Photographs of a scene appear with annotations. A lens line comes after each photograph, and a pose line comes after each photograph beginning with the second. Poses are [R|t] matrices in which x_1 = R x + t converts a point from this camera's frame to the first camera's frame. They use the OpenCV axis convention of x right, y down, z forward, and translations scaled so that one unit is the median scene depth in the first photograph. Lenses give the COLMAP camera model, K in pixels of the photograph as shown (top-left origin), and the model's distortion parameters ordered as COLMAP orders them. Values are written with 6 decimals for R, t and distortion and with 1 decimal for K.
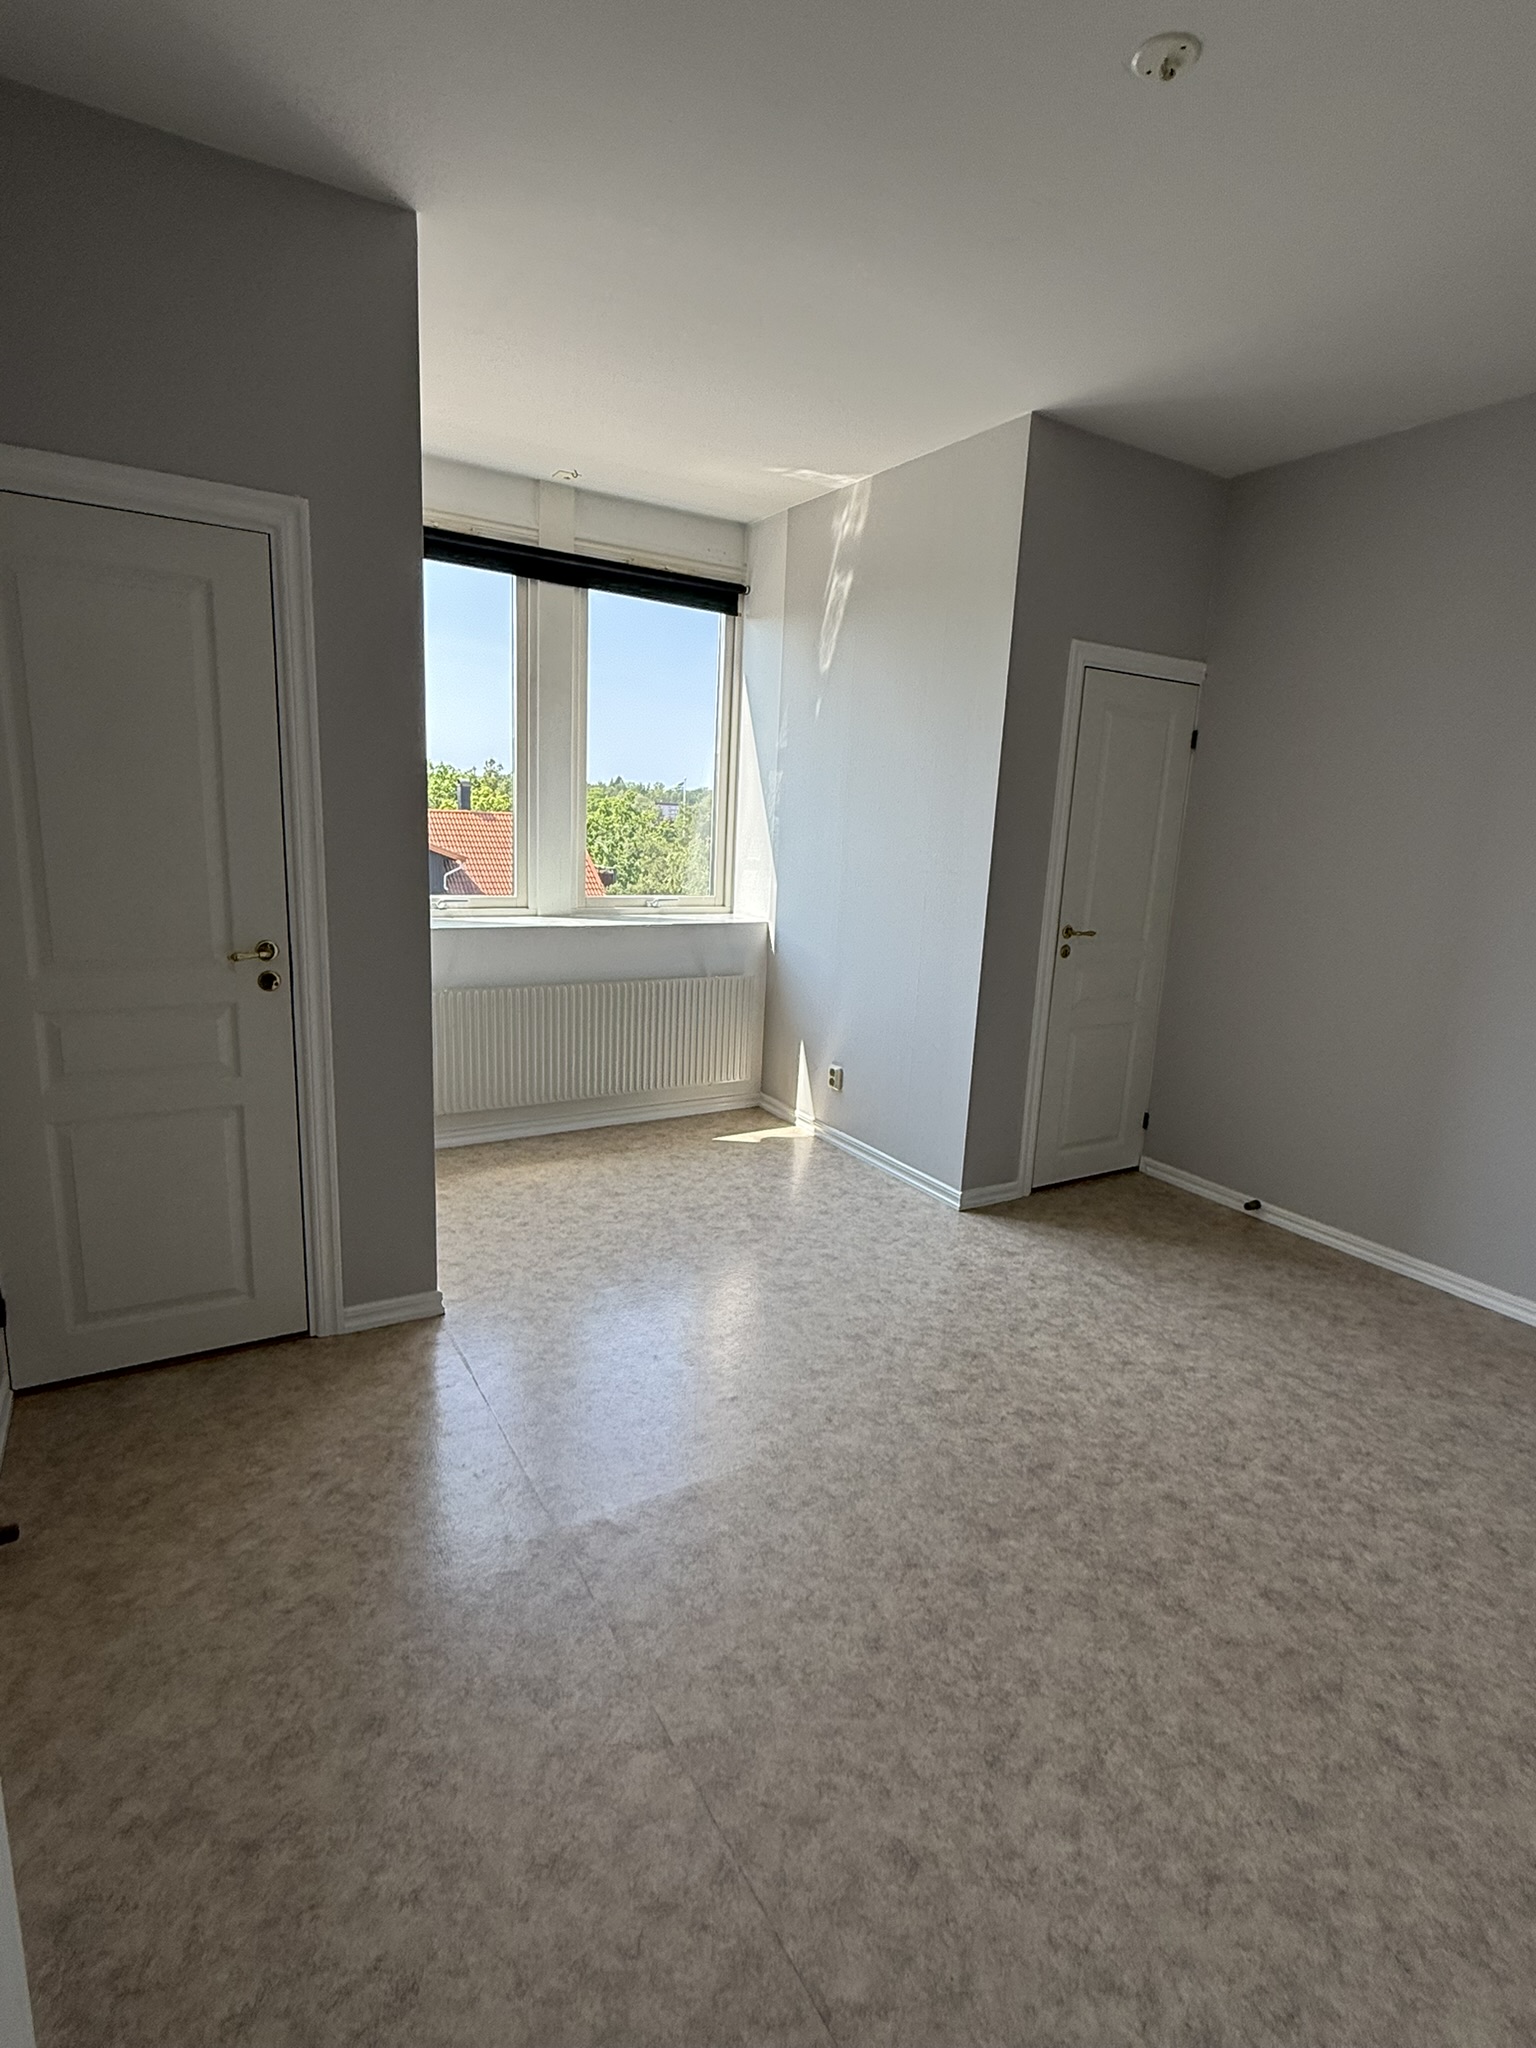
lens RADIAL K [[1014.9, 0, 768.0], [0, 1014.9, 1024.0], [0, 0, 1]] dist [0.002889, -0.000630]
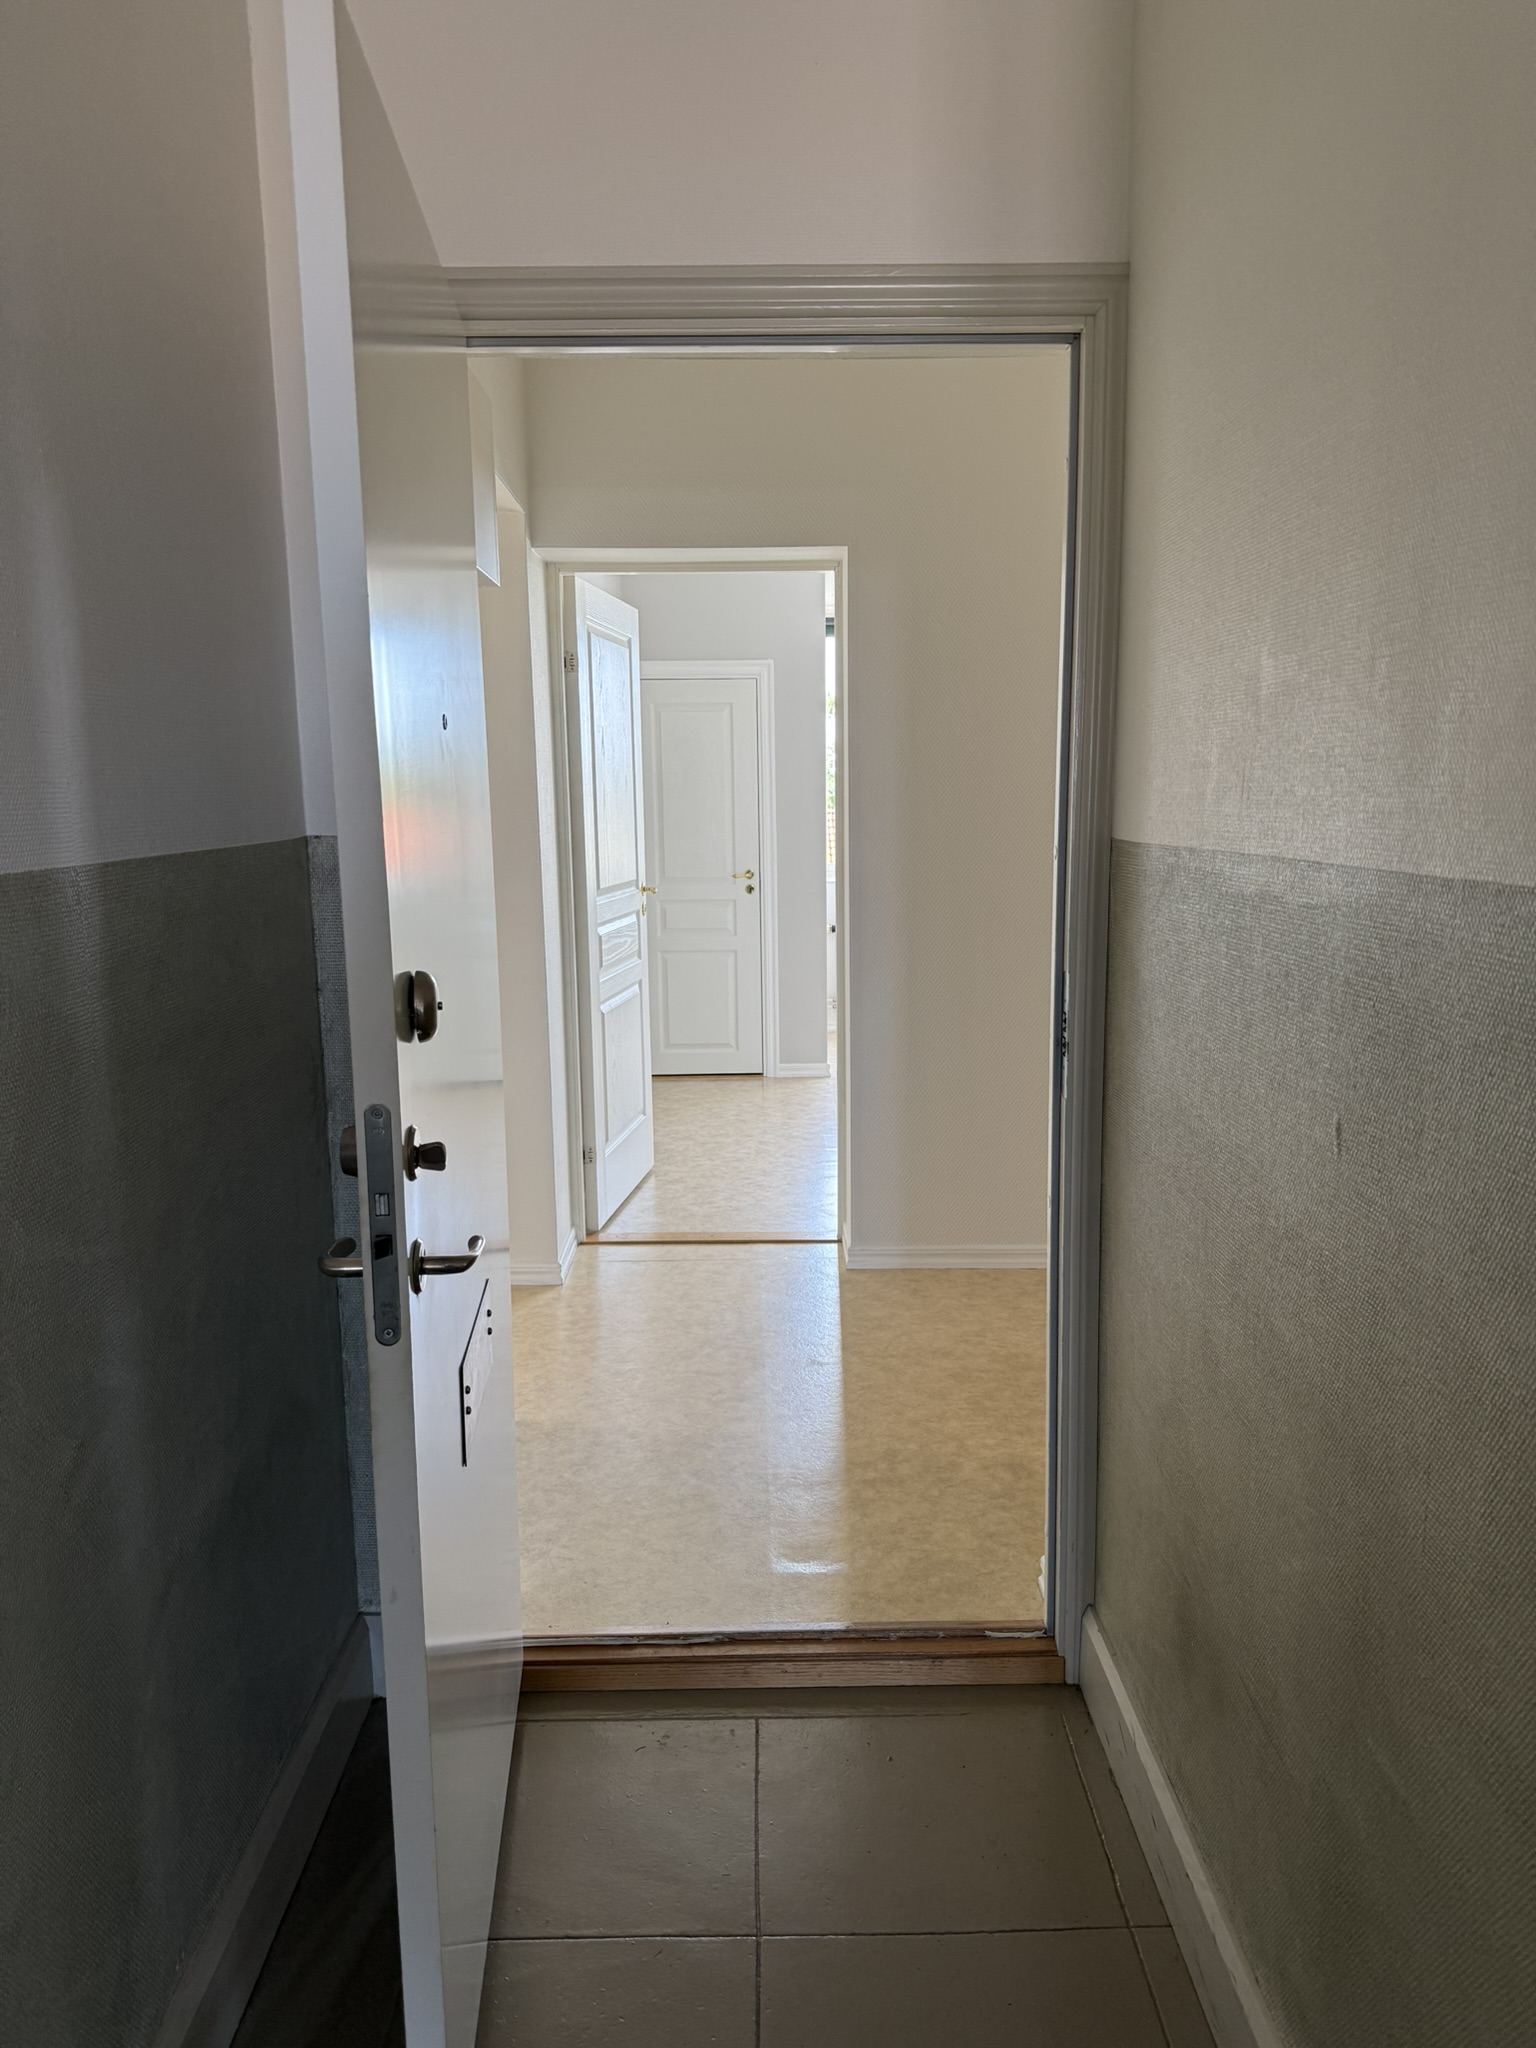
lens RADIAL K [[1415.1, 0, 768.0], [0, 1415.1, 1024.0], [0, 0, 1]] dist [0.109970, 0.000313]
pose [[0.861887, 0.025651, -0.506452, 0.975910], [-0.053053, 0.997800, -0.039749, 0.333453], [0.504318, 0.061128, 0.861352, -1.404616]]
